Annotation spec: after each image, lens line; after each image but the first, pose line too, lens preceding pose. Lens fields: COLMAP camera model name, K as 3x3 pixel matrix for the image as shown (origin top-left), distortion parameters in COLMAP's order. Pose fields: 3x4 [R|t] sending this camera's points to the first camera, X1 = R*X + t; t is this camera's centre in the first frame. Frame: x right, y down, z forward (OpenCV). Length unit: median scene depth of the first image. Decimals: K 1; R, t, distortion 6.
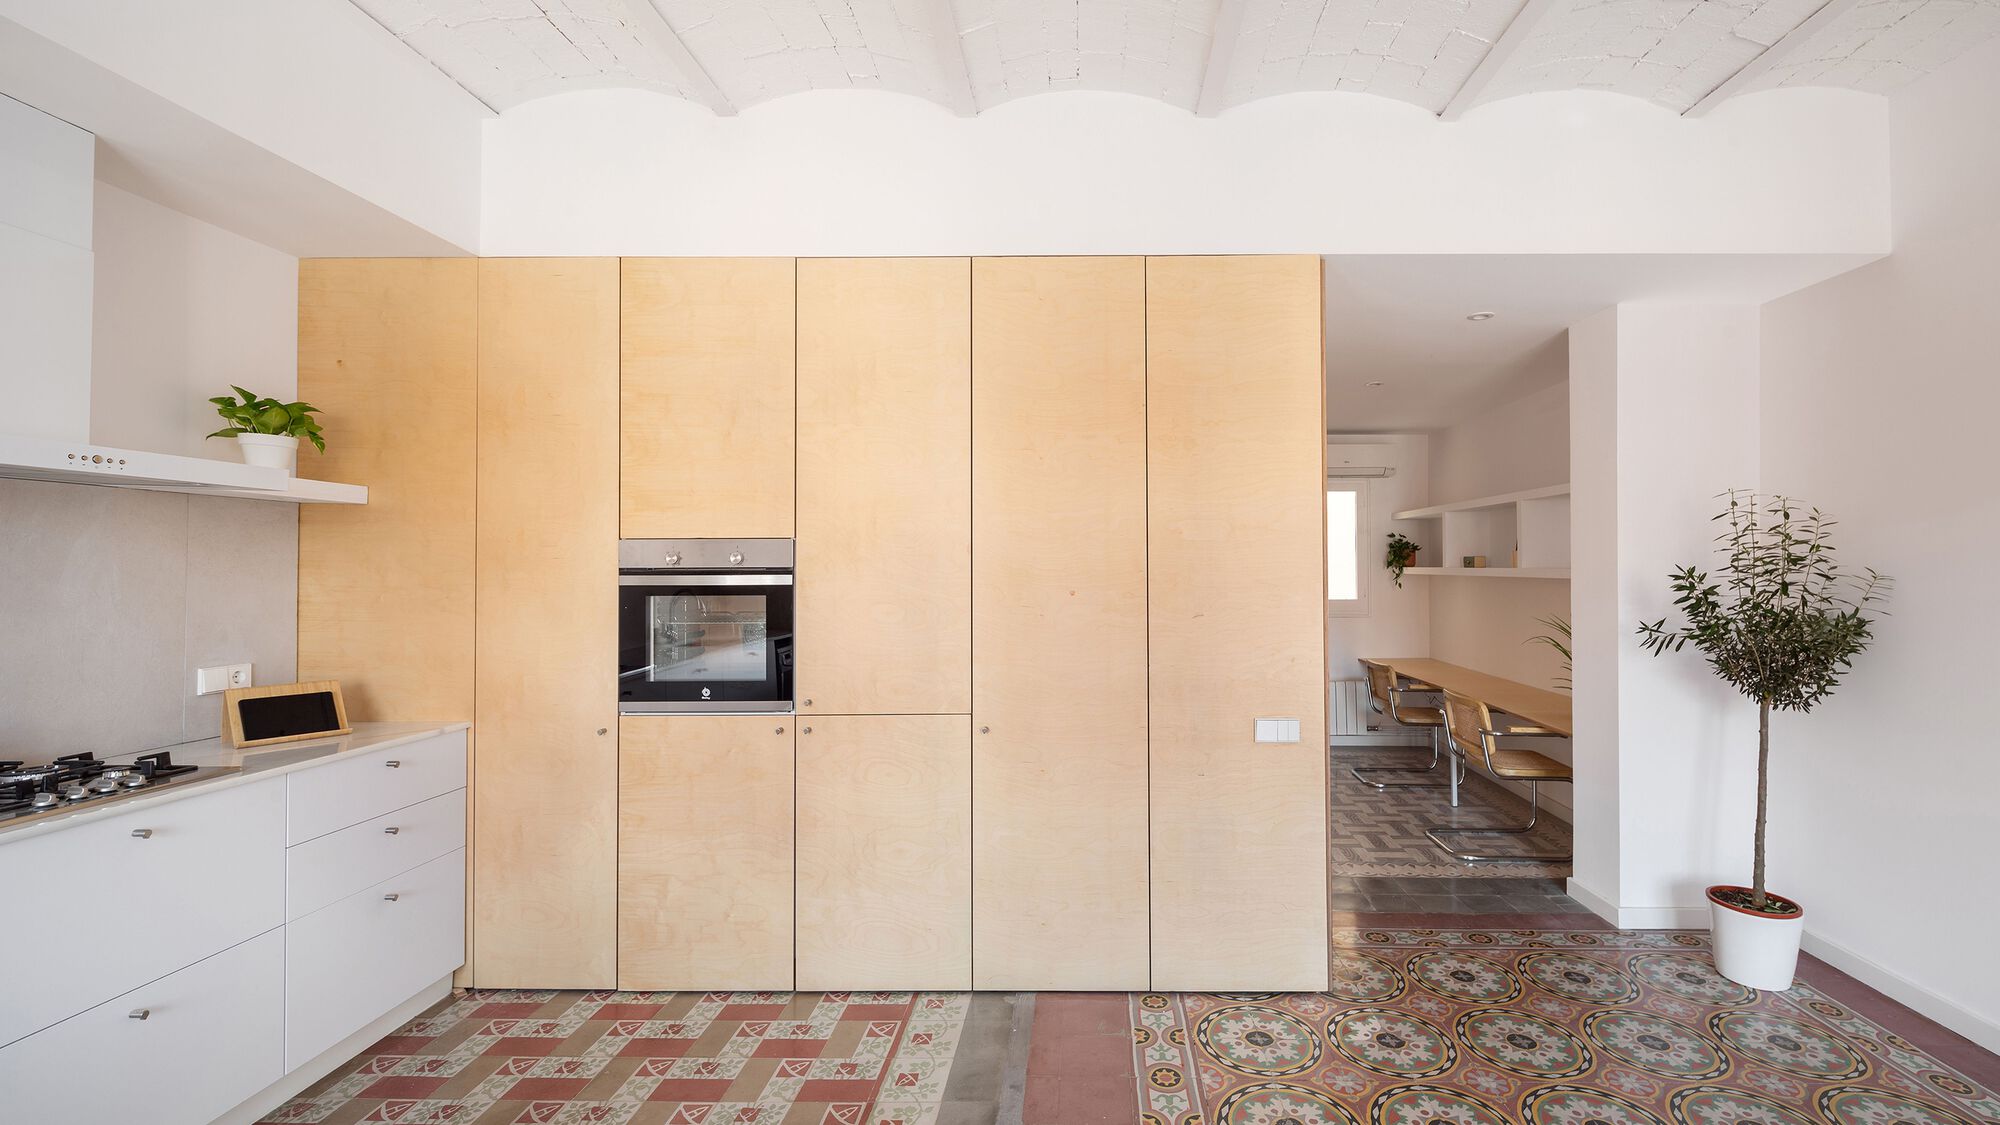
lens RADIAL K [[976.2, 0, 927.4], [0, 976.2, 557.8], [0, 0, 1]] dist [0.020835, -0.007987]
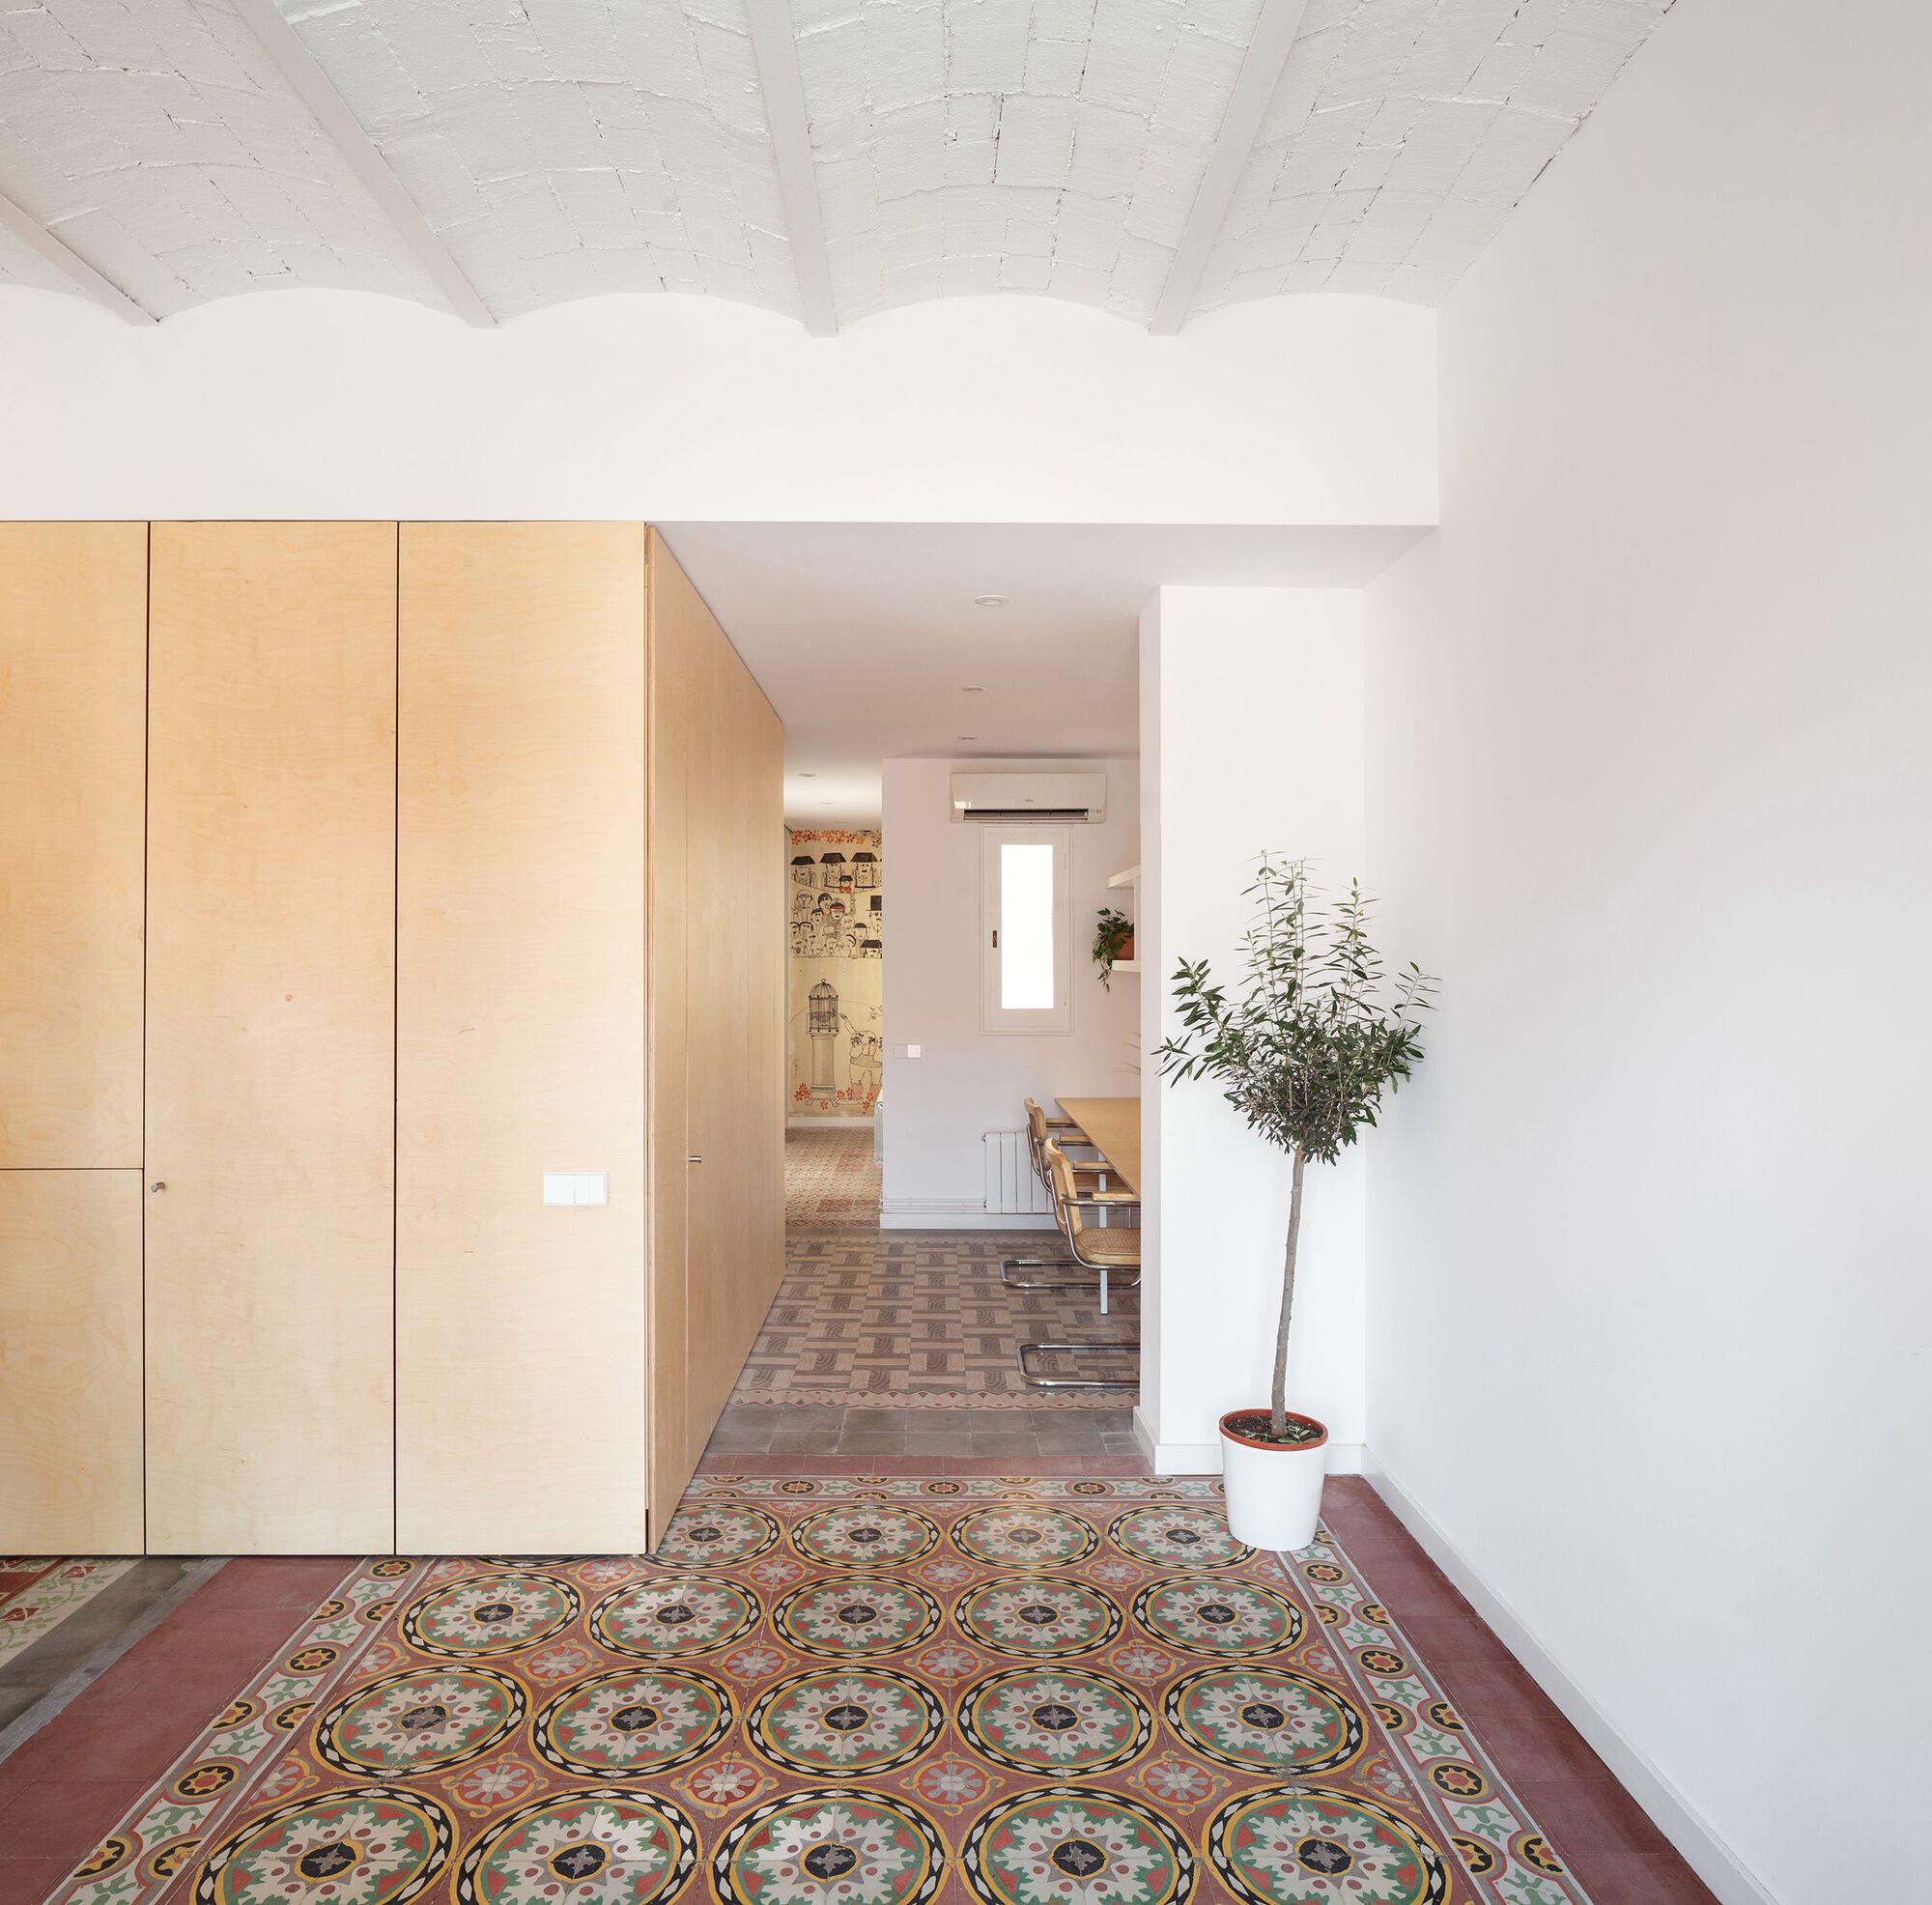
lens RADIAL K [[1652.9, 0, 961.4], [0, 1652.9, 942.1], [0, 0, 1]] dist [-0.011511, 0.013294]
pose [[0.999940, 0.002269, 0.010682, 0.630212], [-0.002280, 0.999997, 0.001041, -0.005746], [-0.010679, -0.001066, 0.999942, -0.204438]]
